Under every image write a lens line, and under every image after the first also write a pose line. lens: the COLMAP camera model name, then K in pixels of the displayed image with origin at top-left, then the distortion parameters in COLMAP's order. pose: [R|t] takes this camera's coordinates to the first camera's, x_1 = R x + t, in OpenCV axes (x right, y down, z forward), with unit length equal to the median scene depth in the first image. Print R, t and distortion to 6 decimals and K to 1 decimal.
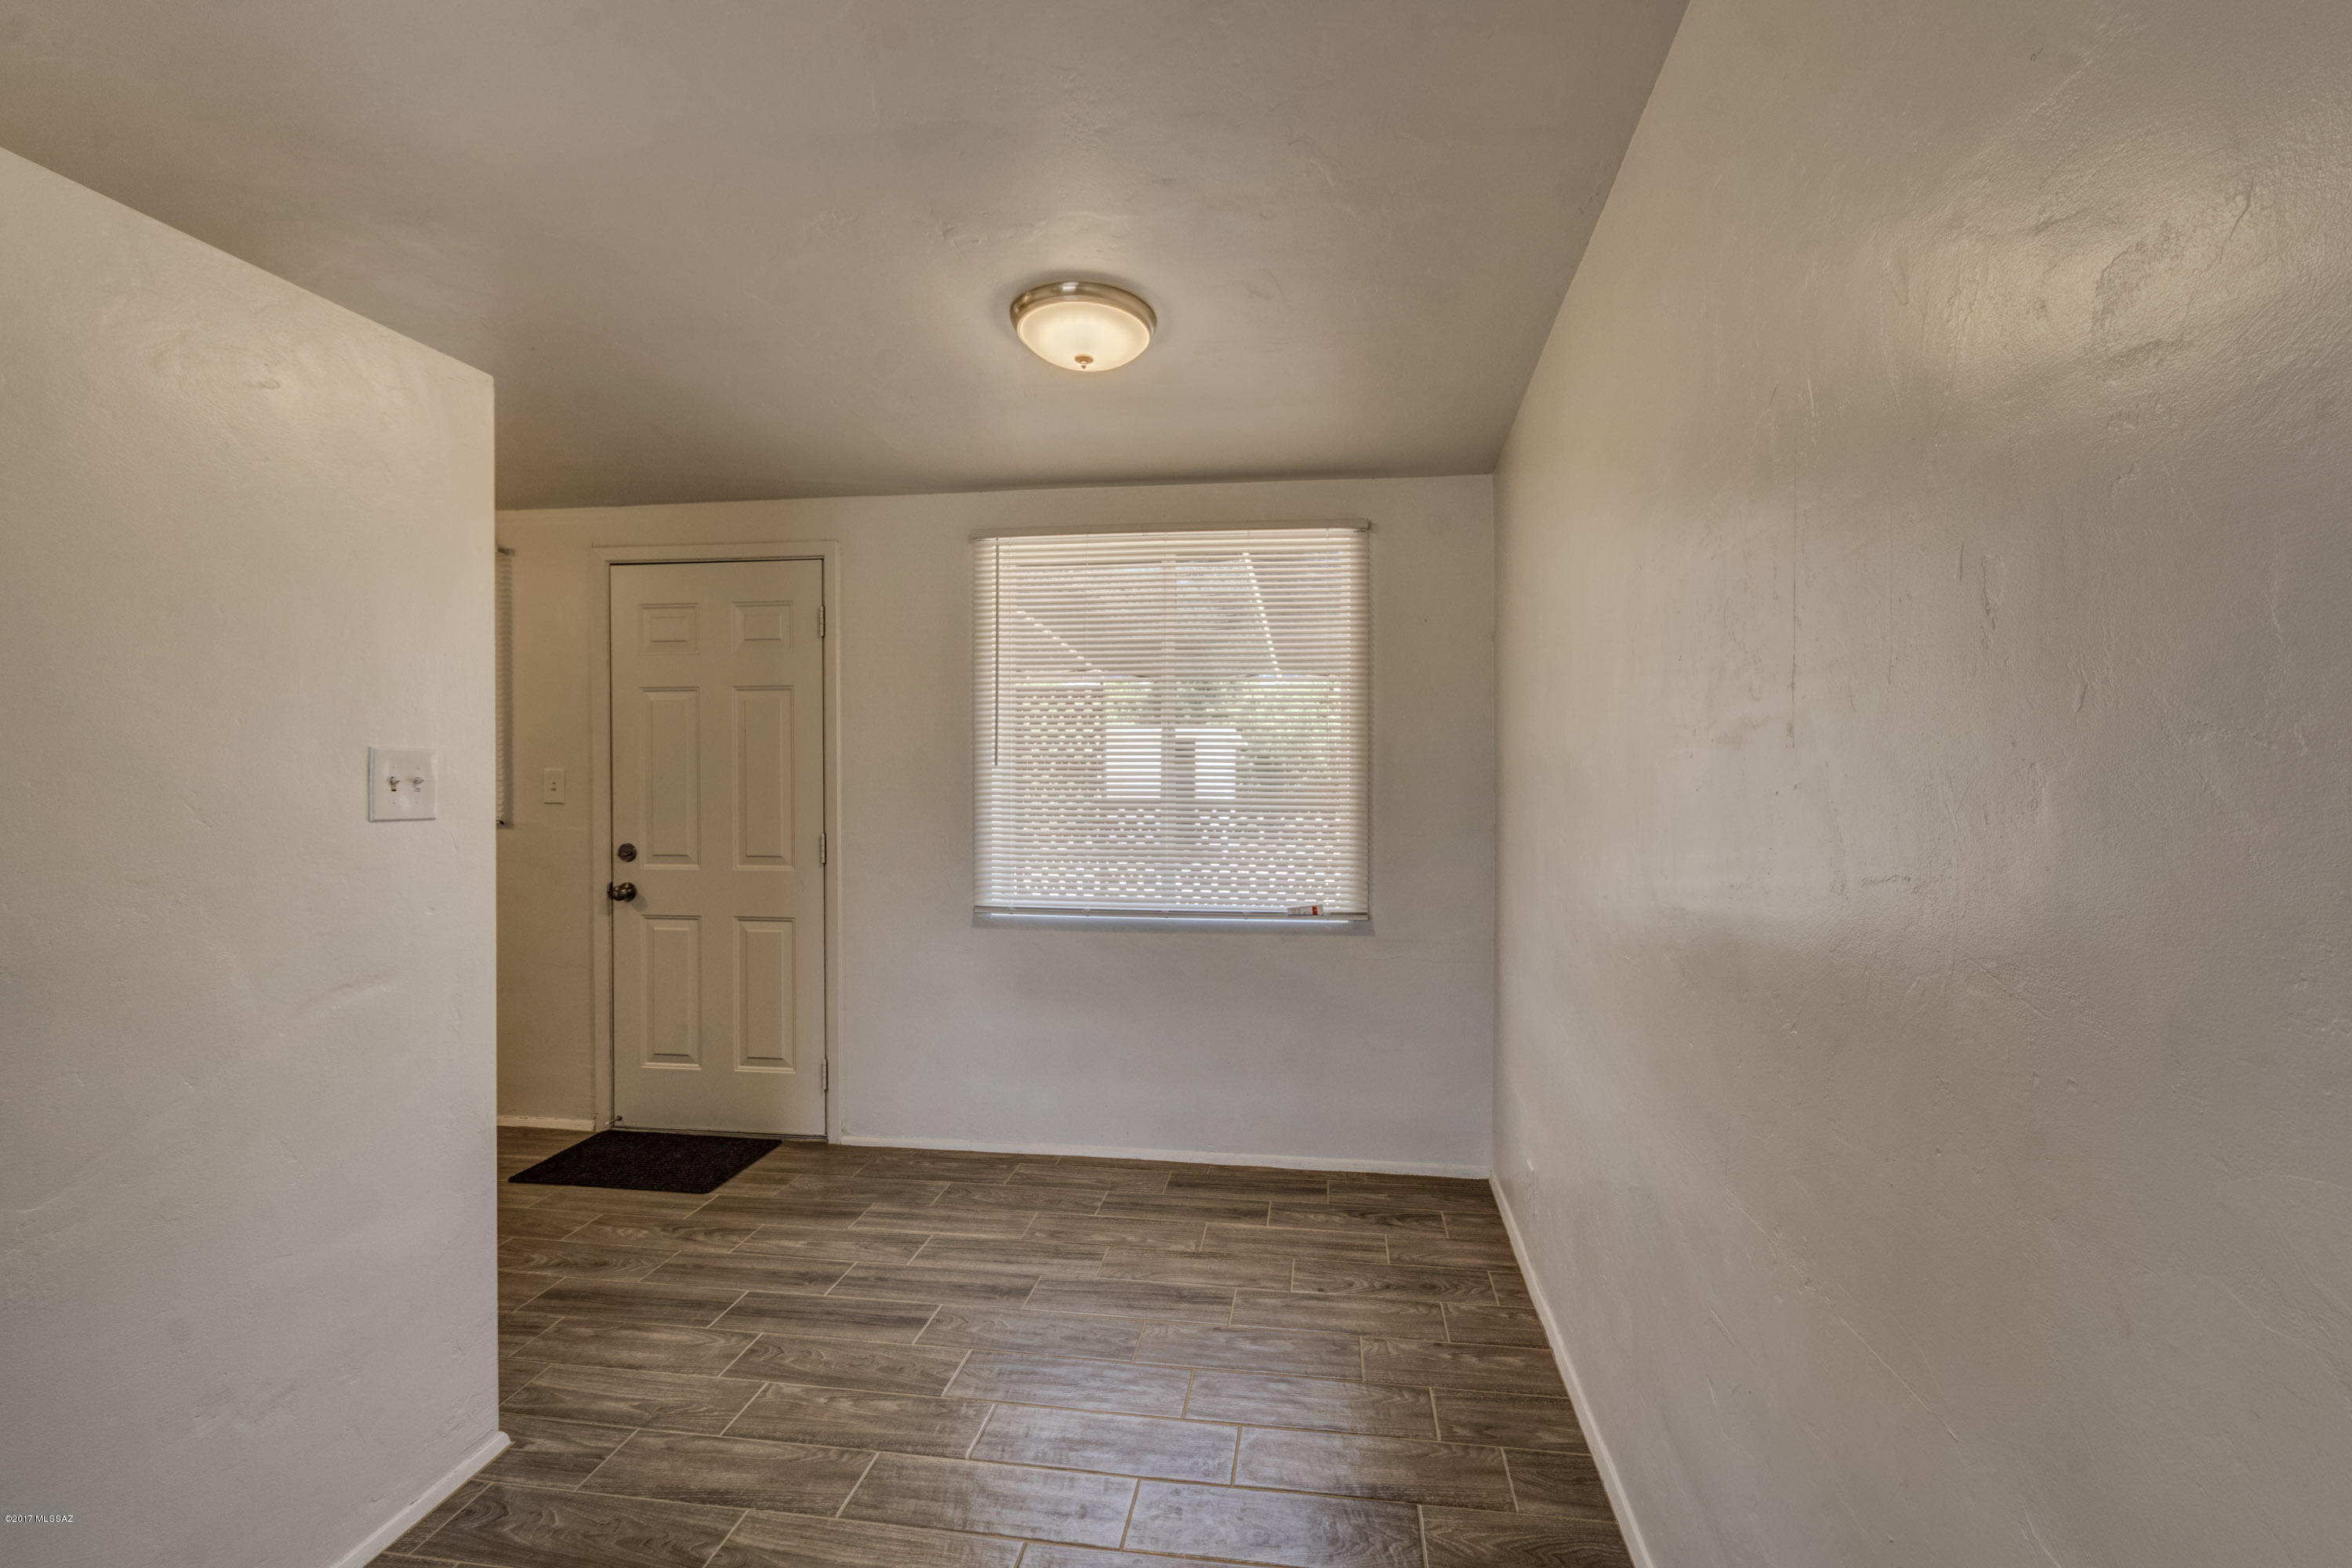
lens RADIAL K [[1041.9, 0, 1179.5], [0, 1041.9, 779.1], [0, 0, 1]] dist [0.012675, -0.000201]
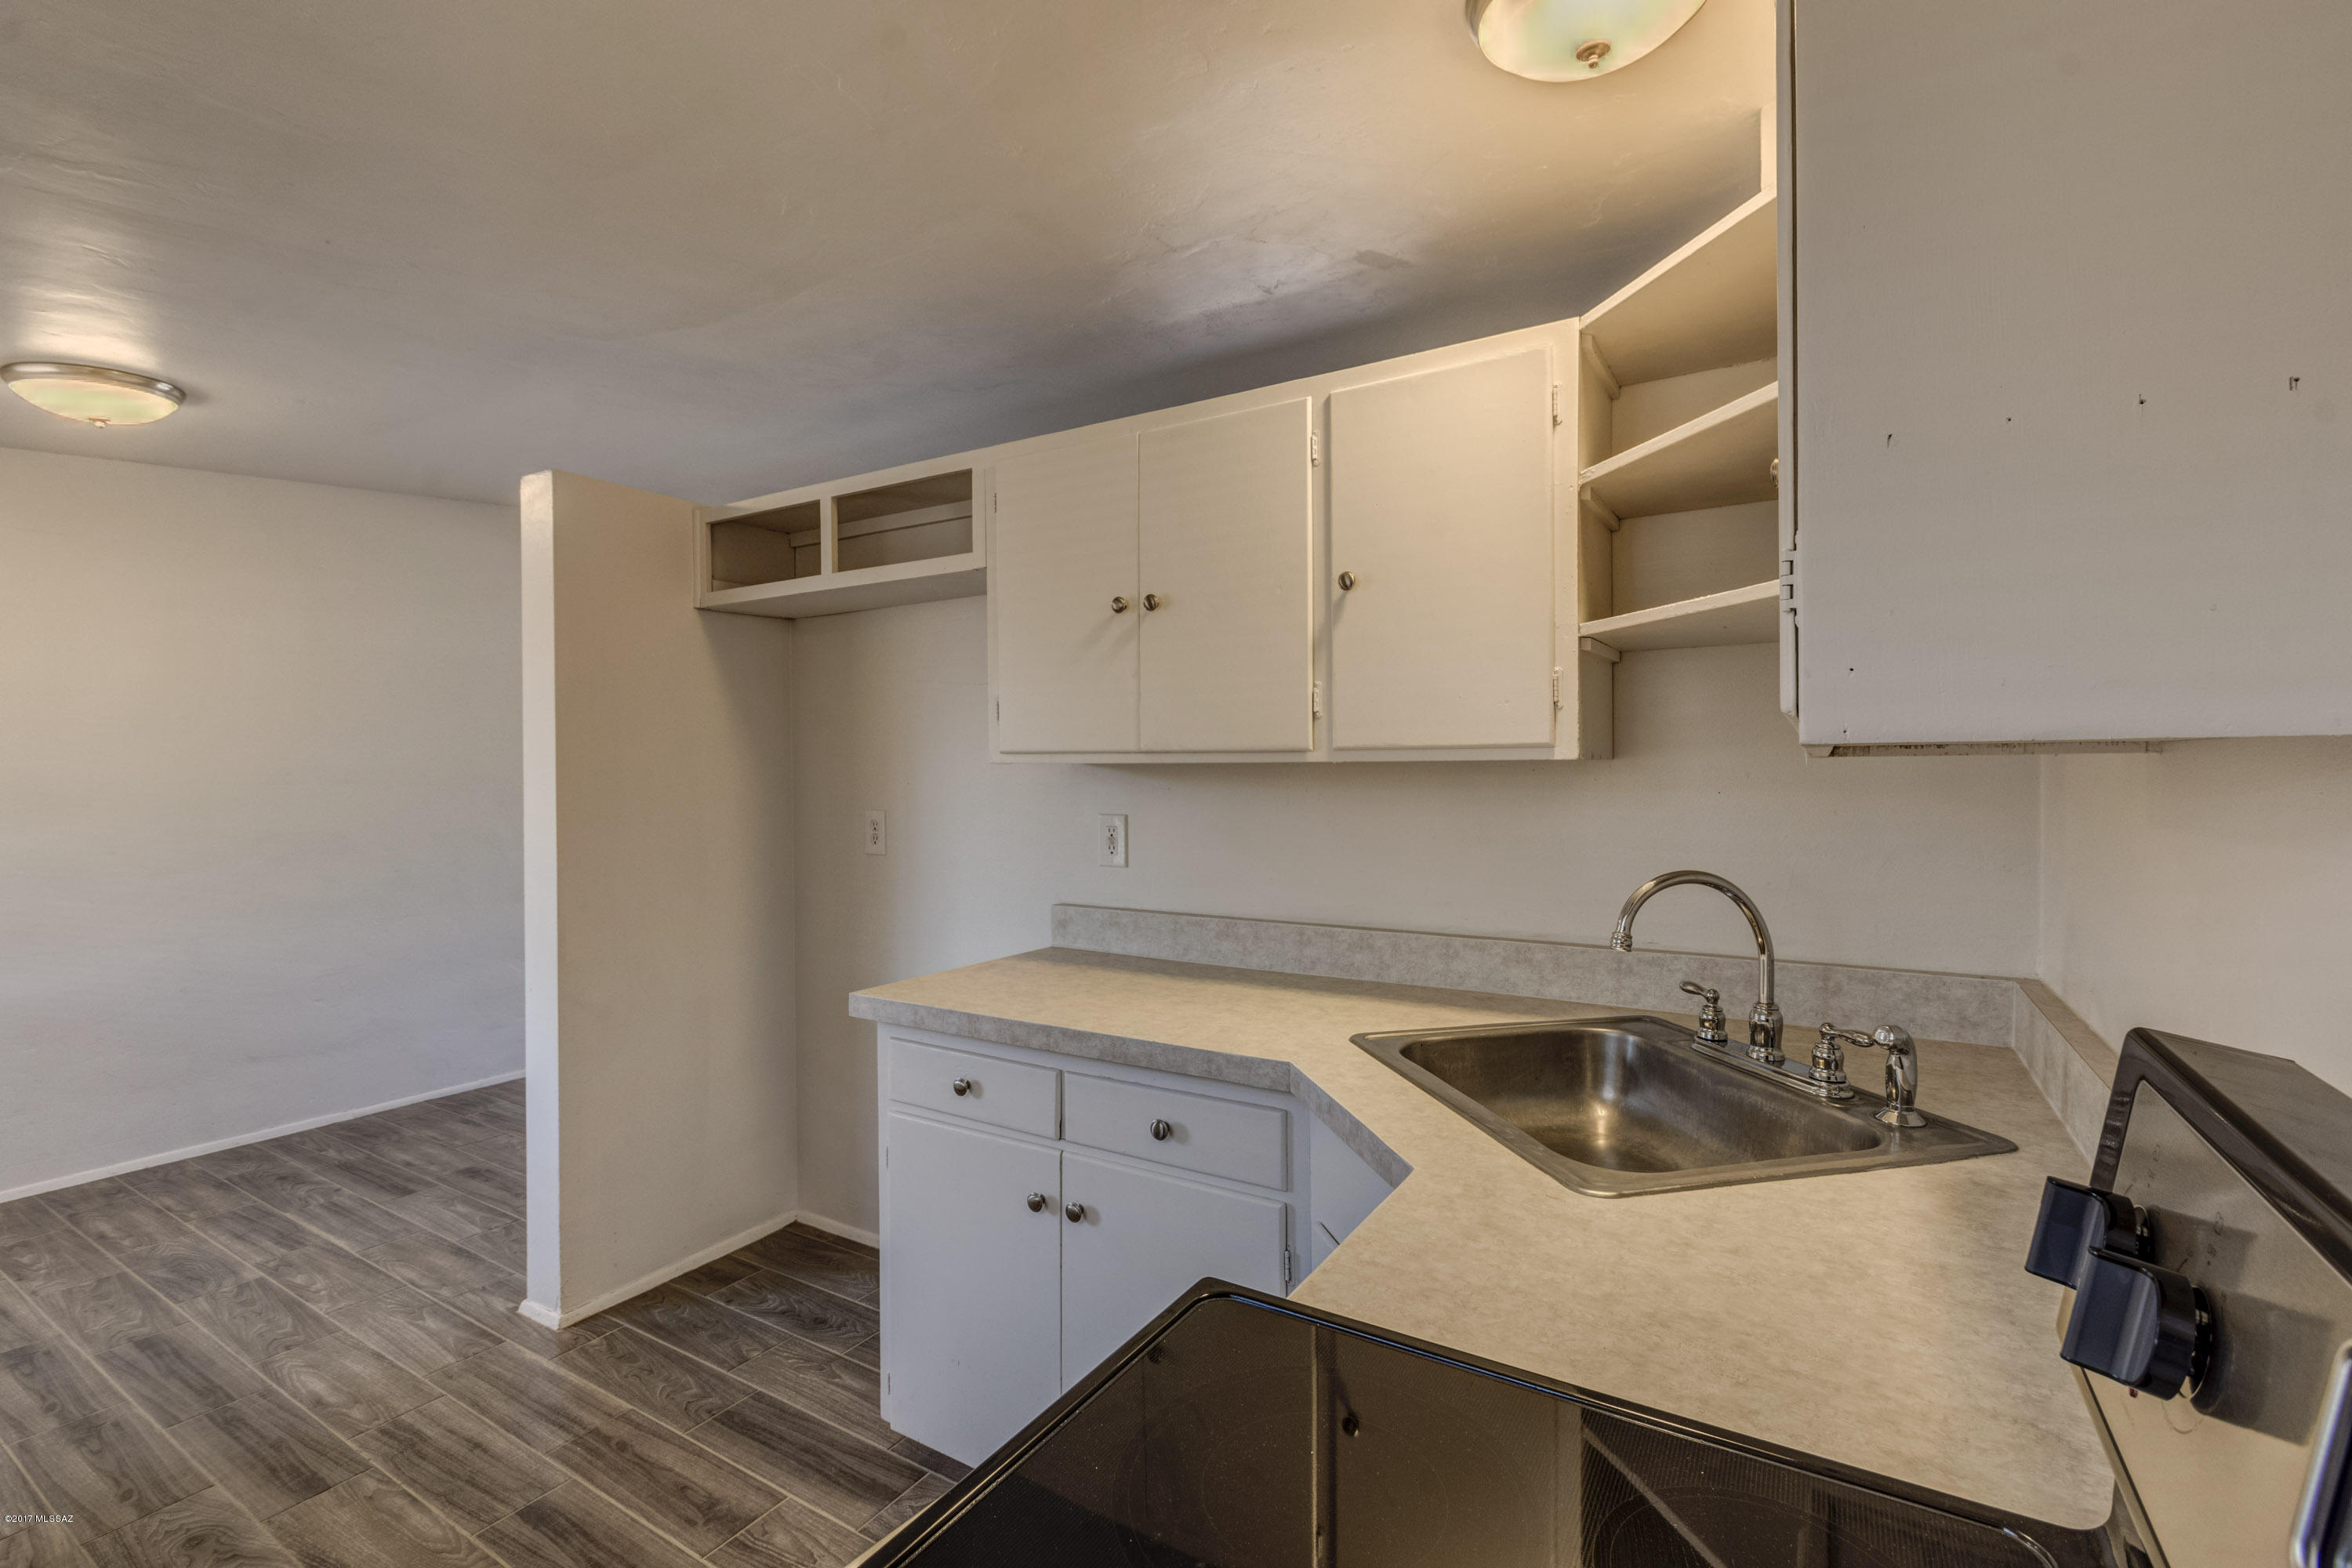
lens RADIAL K [[1036.5, 0, 1182.1], [0, 1036.5, 771.6], [0, 0, 1]] dist [0.002312, -0.001703]
pose [[-0.918766, 0.002924, 0.394791, -1.139925], [0.007110, 0.999933, 0.009141, -0.020480], [-0.394738, 0.011206, -0.918726, 1.111830]]
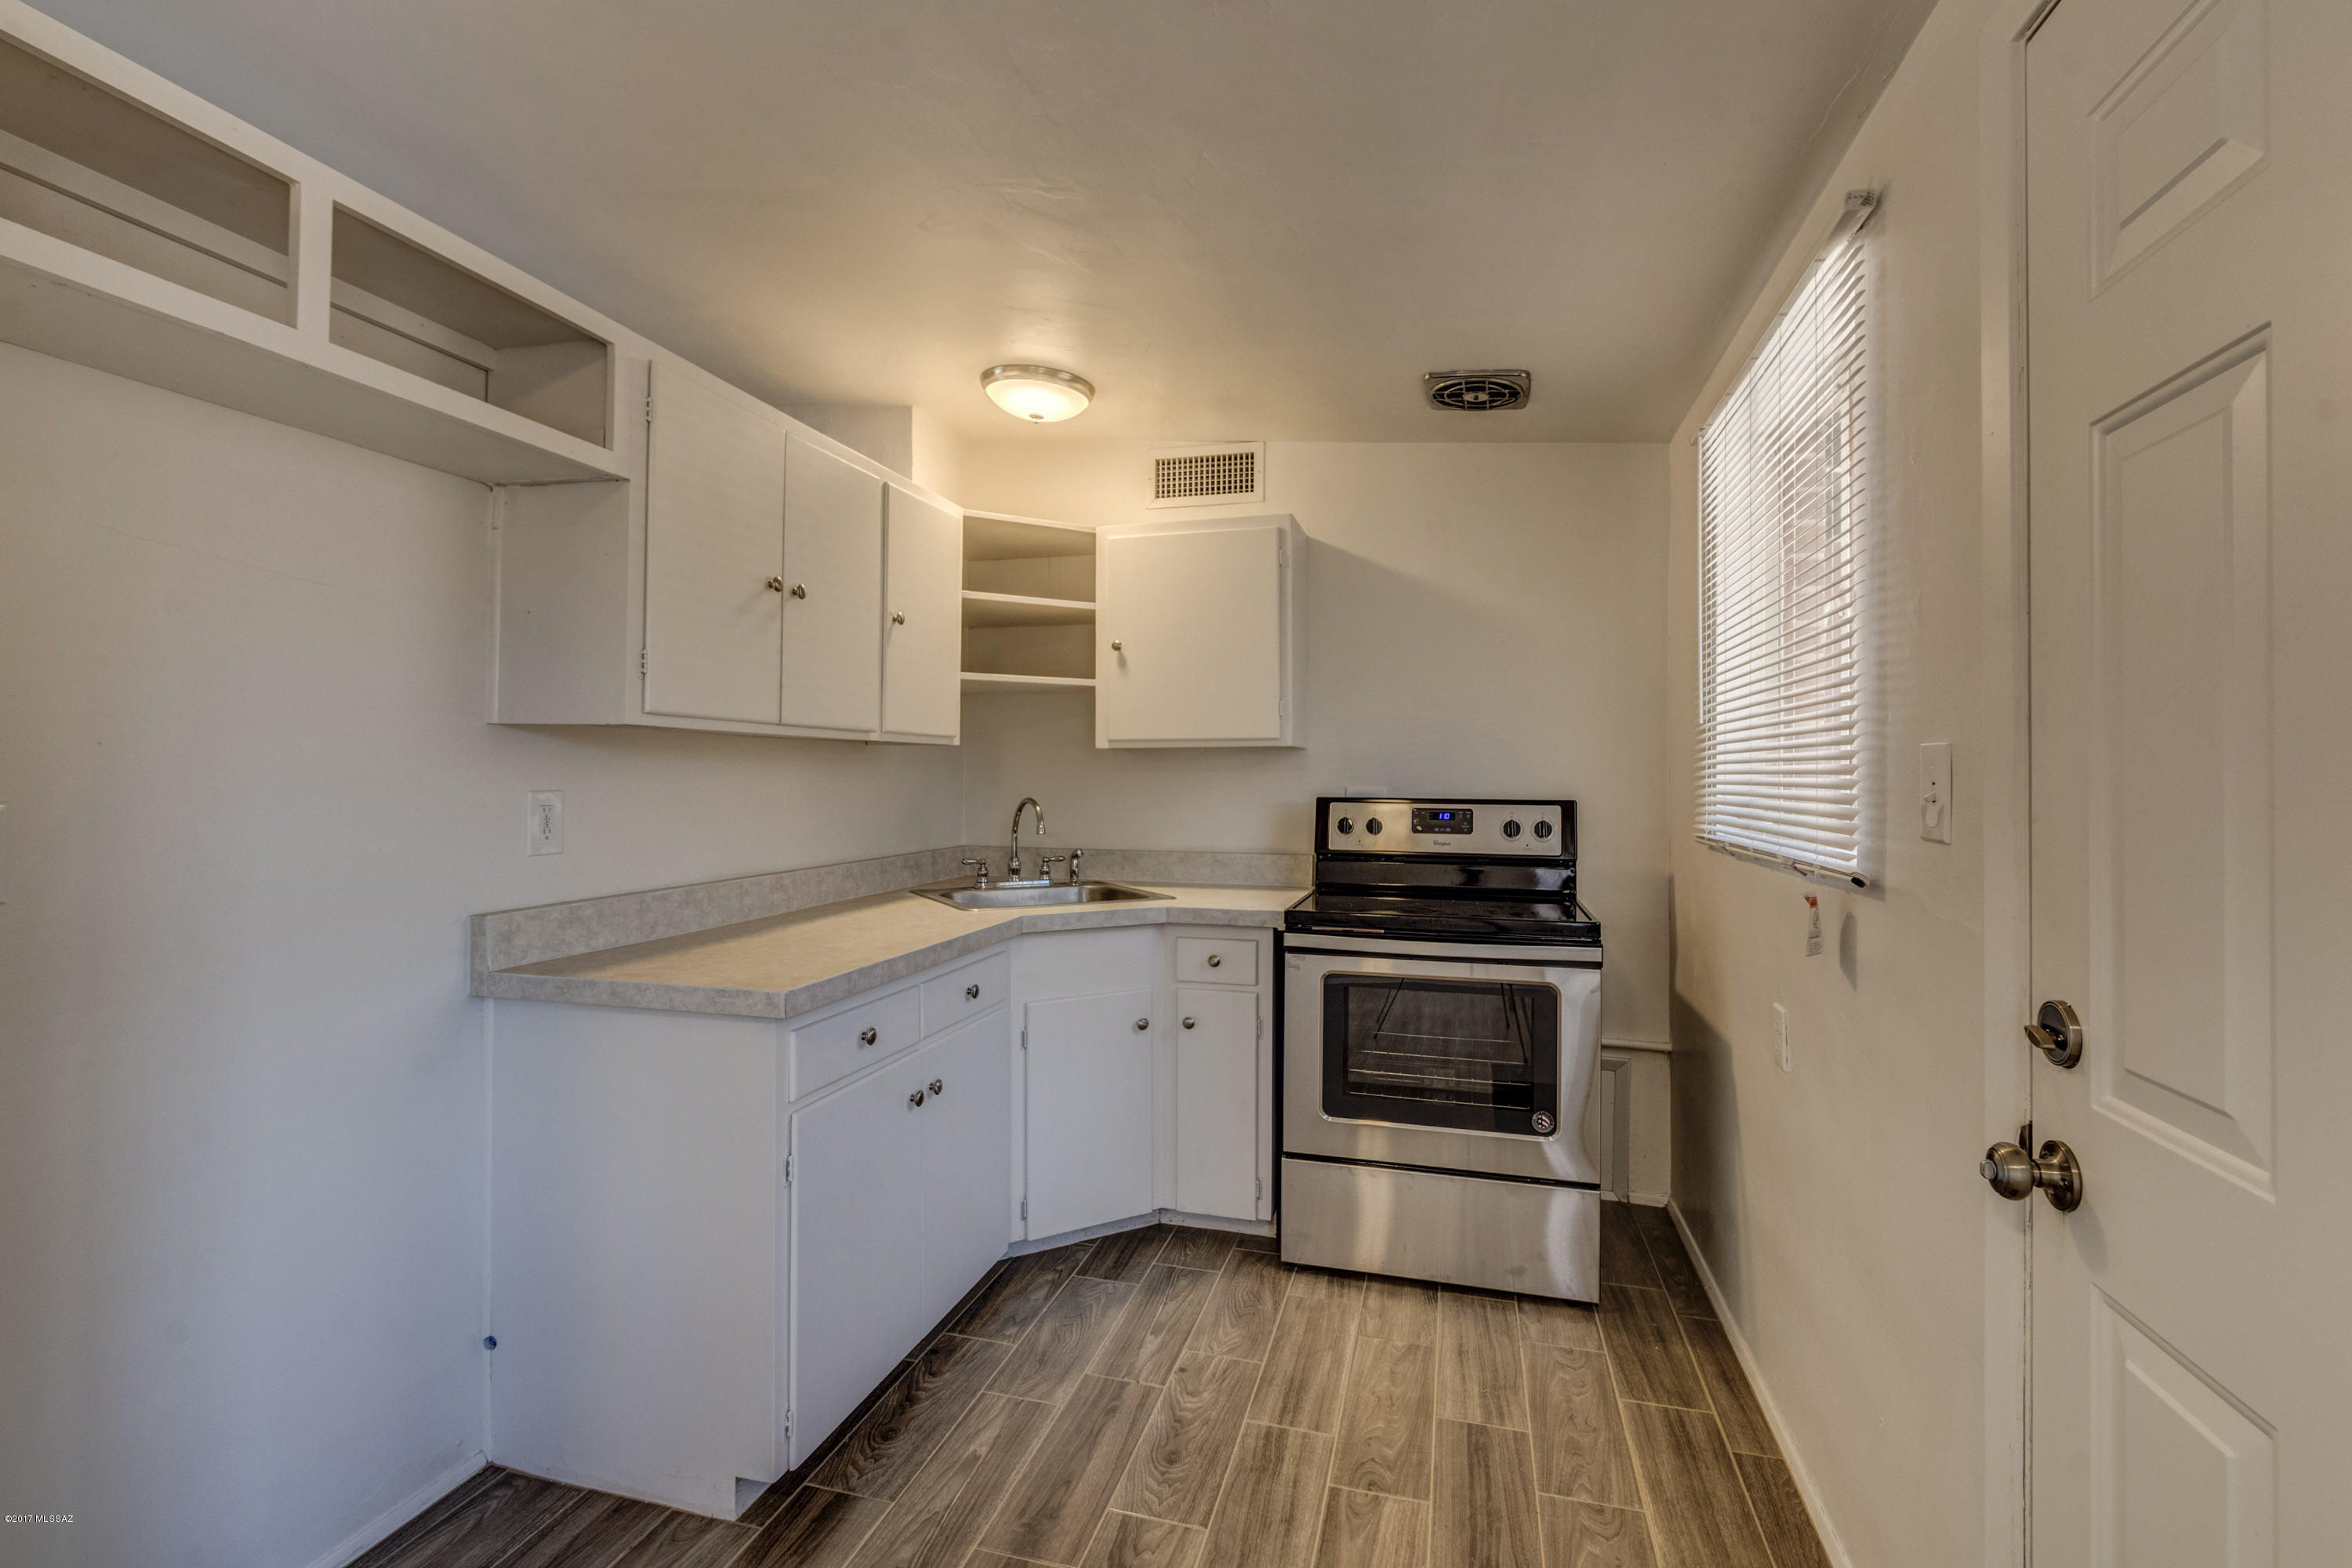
lens RADIAL K [[1041.9, 0, 1179.5], [0, 1041.9, 779.1], [0, 0, 1]] dist [0.012675, -0.000201]
pose [[-0.121933, 0.003272, -0.992533, -0.247052], [-0.009143, 0.999948, 0.004419, 0.003171], [0.992496, 0.009613, -0.121897, 0.893715]]
